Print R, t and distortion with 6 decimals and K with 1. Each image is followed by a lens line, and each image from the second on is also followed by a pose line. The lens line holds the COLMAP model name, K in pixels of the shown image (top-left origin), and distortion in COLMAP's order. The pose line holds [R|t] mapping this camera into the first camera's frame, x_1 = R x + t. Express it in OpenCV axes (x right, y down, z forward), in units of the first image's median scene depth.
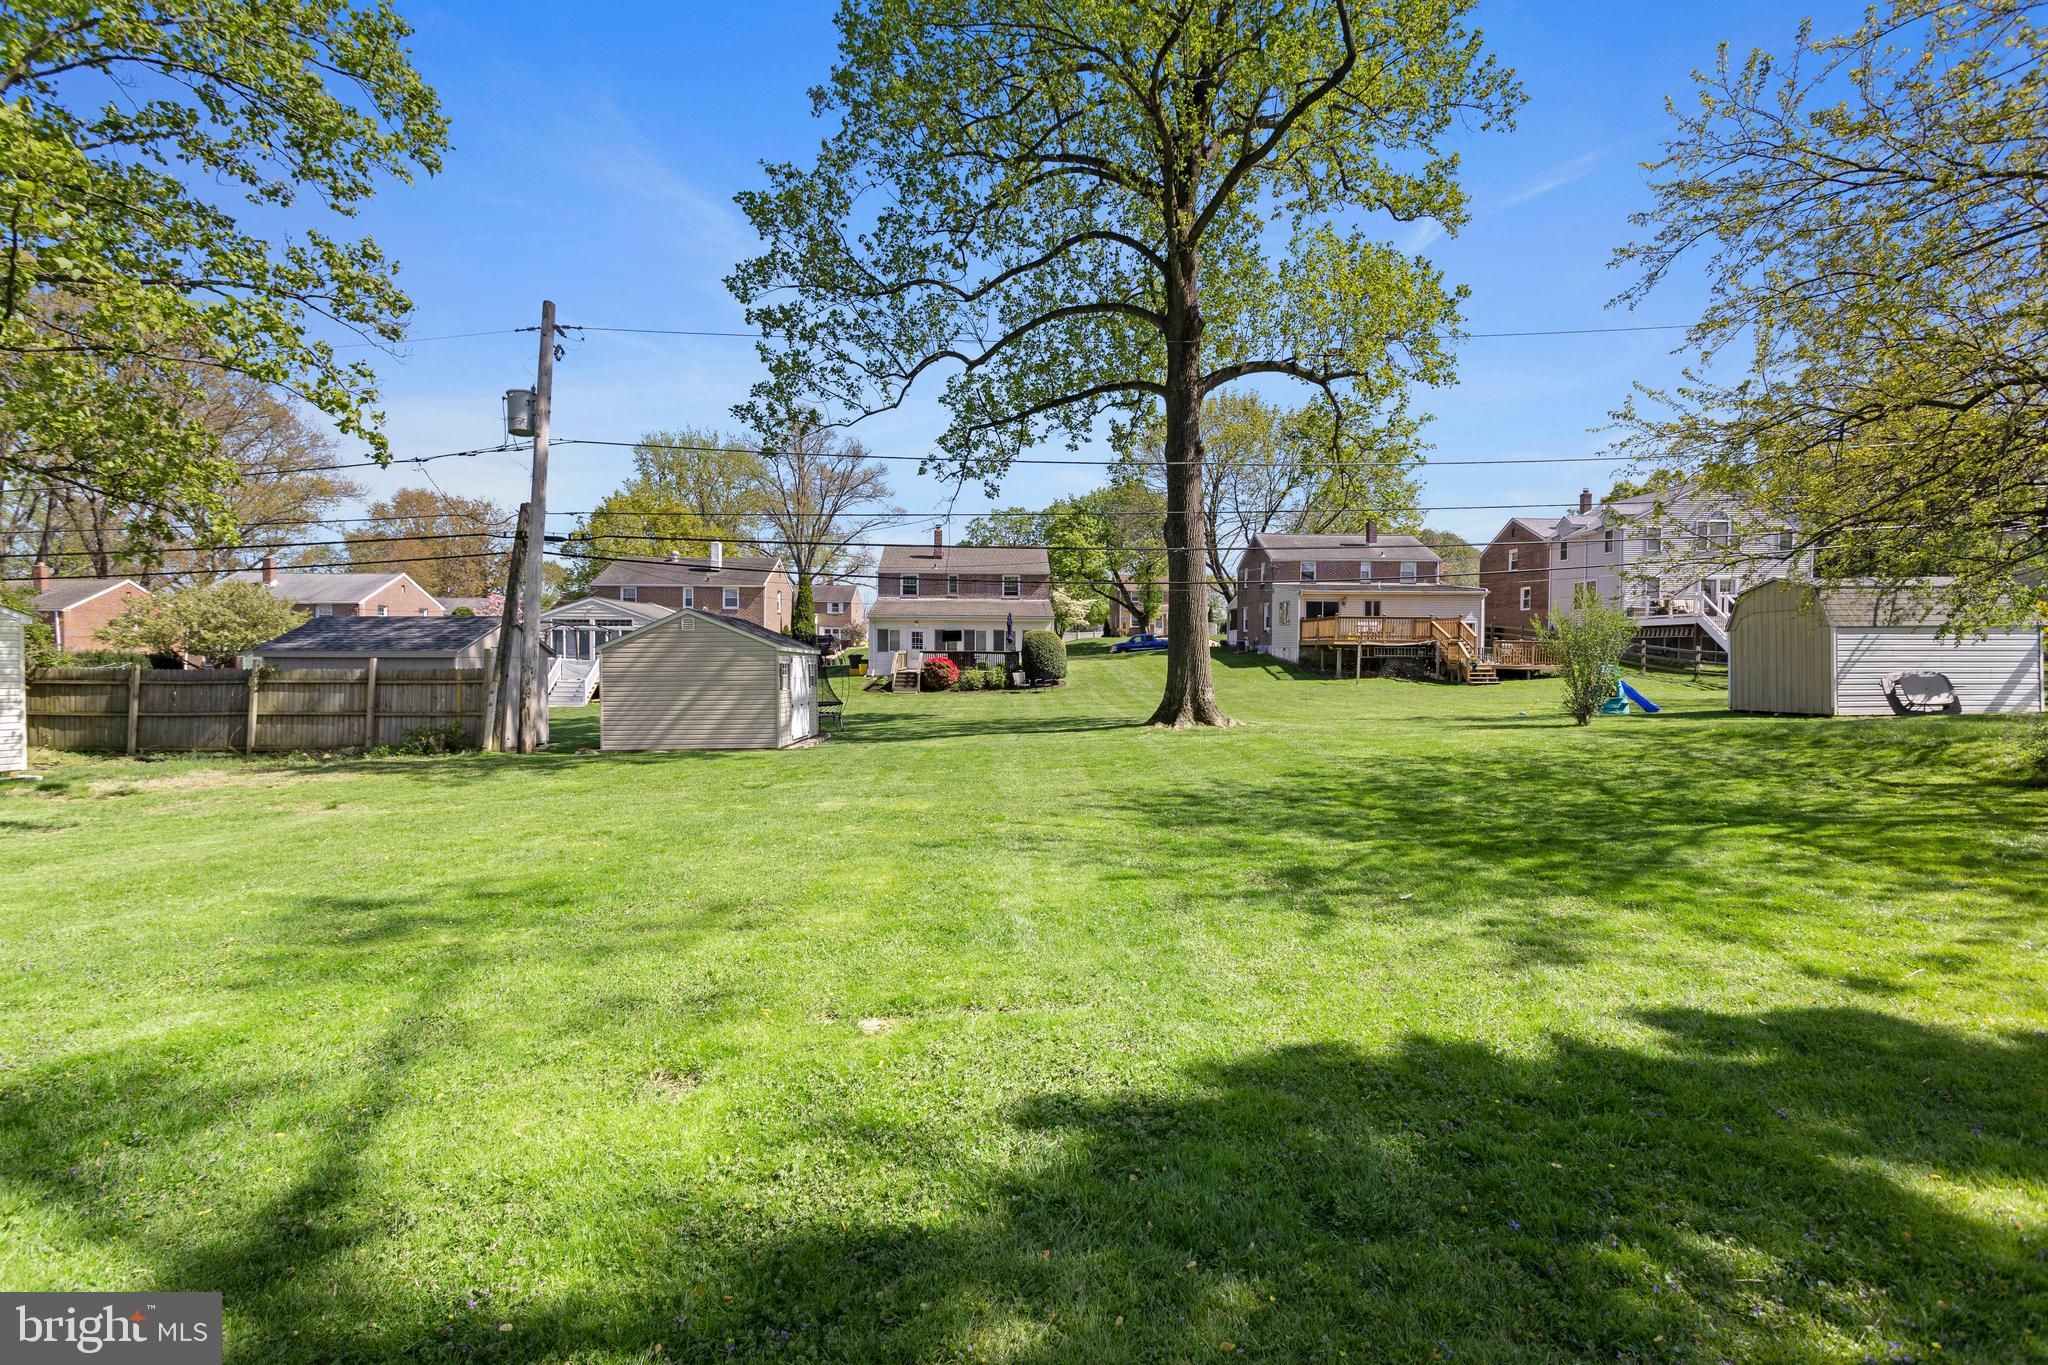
lens RADIAL K [[977.7, 0, 1022.9], [0, 977.7, 673.9], [0, 0, 1]] dist [0.005691, 0.001206]
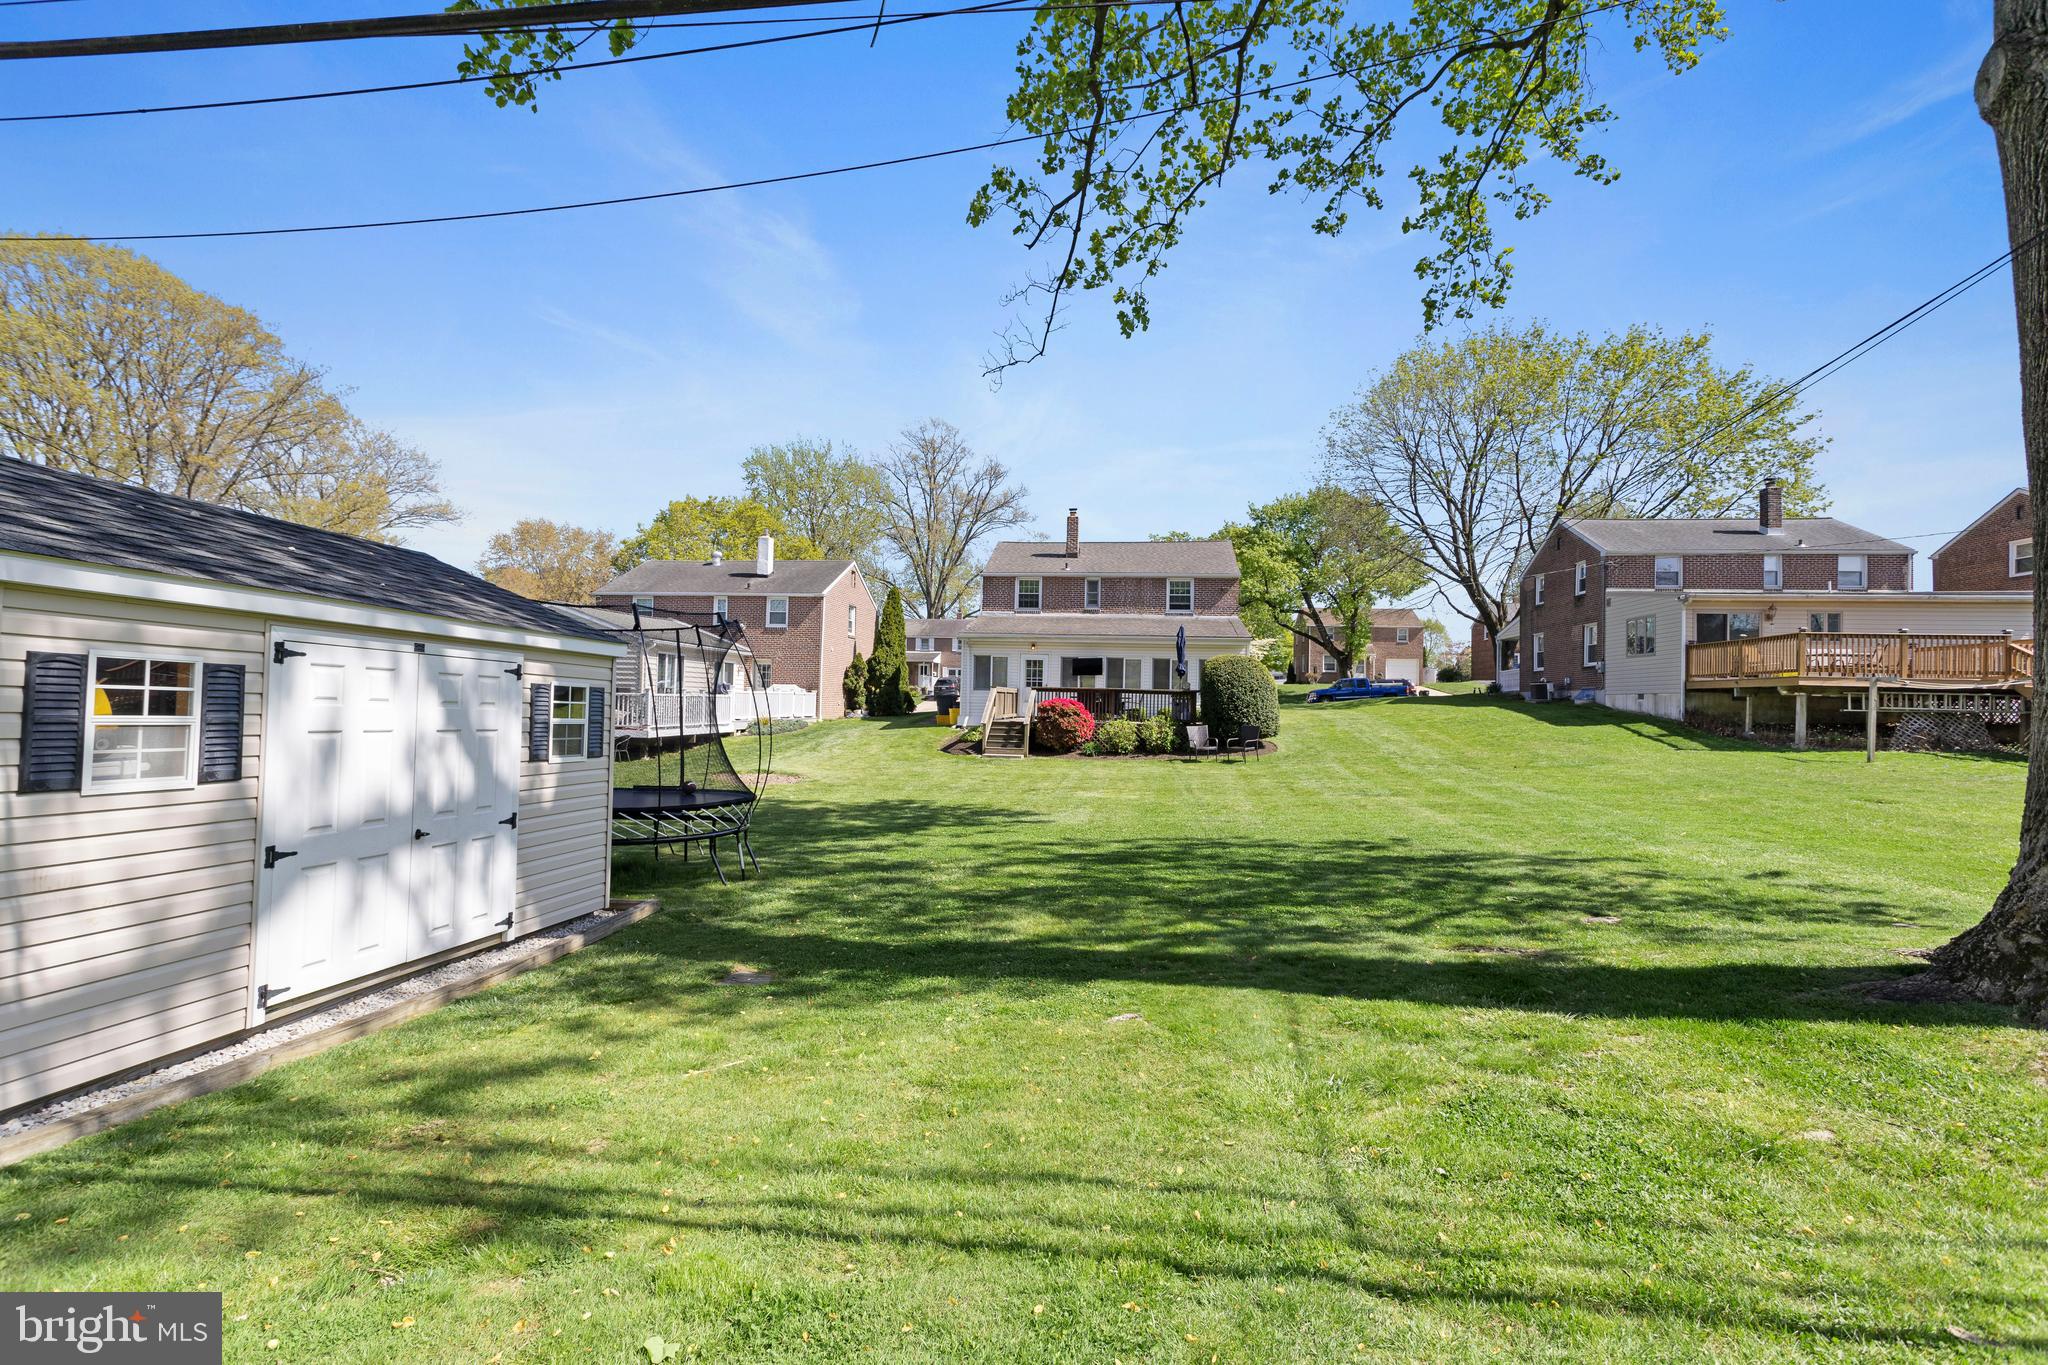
lens RADIAL K [[977.7, 0, 1028.4], [0, 977.7, 667.2], [0, 0, 1]] dist [0.005691, 0.001206]
pose [[0.988409, 0.010706, -0.151434, -0.013473], [-0.019816, 0.998074, -0.058776, -0.000107], [0.150513, 0.061096, 0.986718, 0.355117]]
